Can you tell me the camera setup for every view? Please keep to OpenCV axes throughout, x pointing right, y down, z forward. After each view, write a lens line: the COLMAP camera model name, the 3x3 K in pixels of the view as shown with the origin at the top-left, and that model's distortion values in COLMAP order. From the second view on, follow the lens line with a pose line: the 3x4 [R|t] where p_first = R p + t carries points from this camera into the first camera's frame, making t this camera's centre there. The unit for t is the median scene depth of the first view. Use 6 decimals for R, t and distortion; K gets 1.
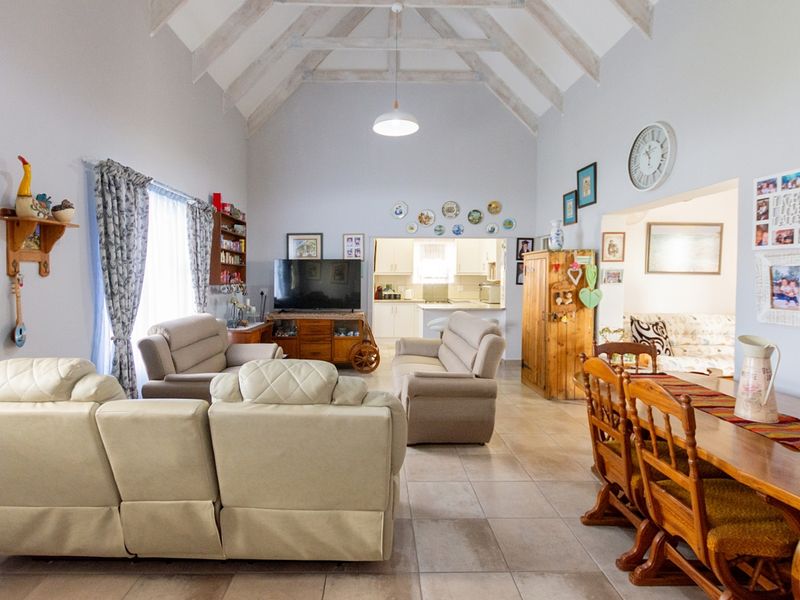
lens RADIAL K [[405.4, 0, 393.8], [0, 405.4, 287.7], [0, 0, 1]] dist [-0.001267, -0.000791]
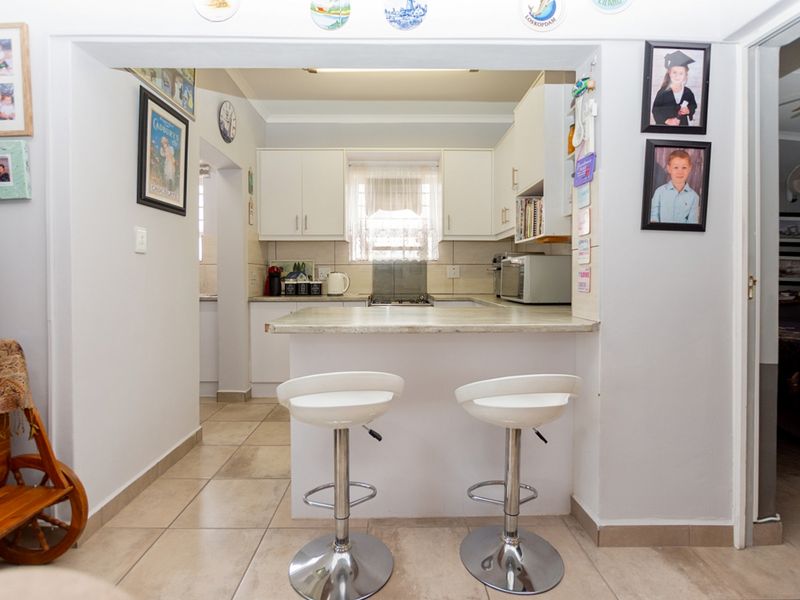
lens RADIAL K [[405.4, 0, 393.8], [0, 405.4, 287.7], [0, 0, 1]] dist [-0.001267, -0.000791]
pose [[0.999542, -0.004358, -0.029962, 0.155646], [0.004314, 0.999990, -0.001542, 0.029199], [0.029968, 0.001413, 0.999550, 0.746138]]
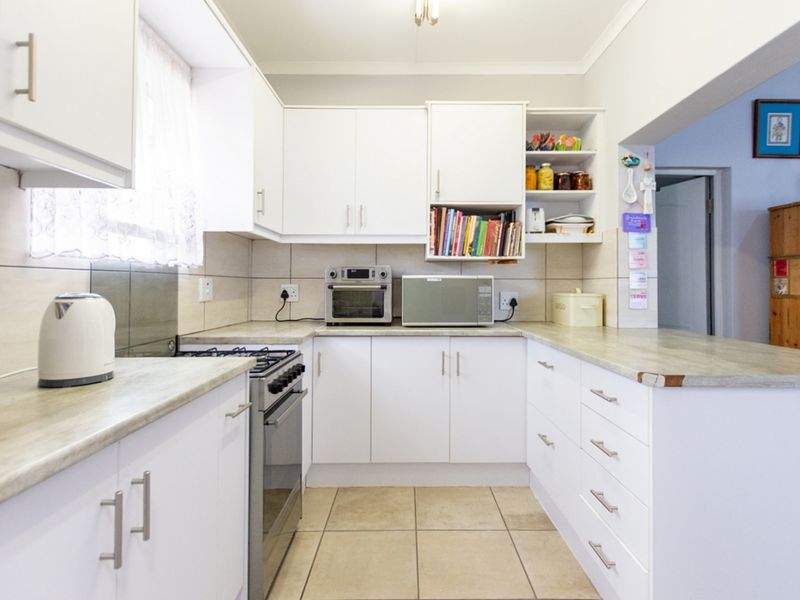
lens RADIAL K [[405.4, 0, 393.8], [0, 405.4, 287.7], [0, 0, 1]] dist [-0.001267, -0.000791]
pose [[0.041892, 0.003288, 0.999117, -0.111901], [0.026670, 0.999635, -0.004408, 0.006722], [-0.998766, 0.026831, 0.041789, 1.228838]]
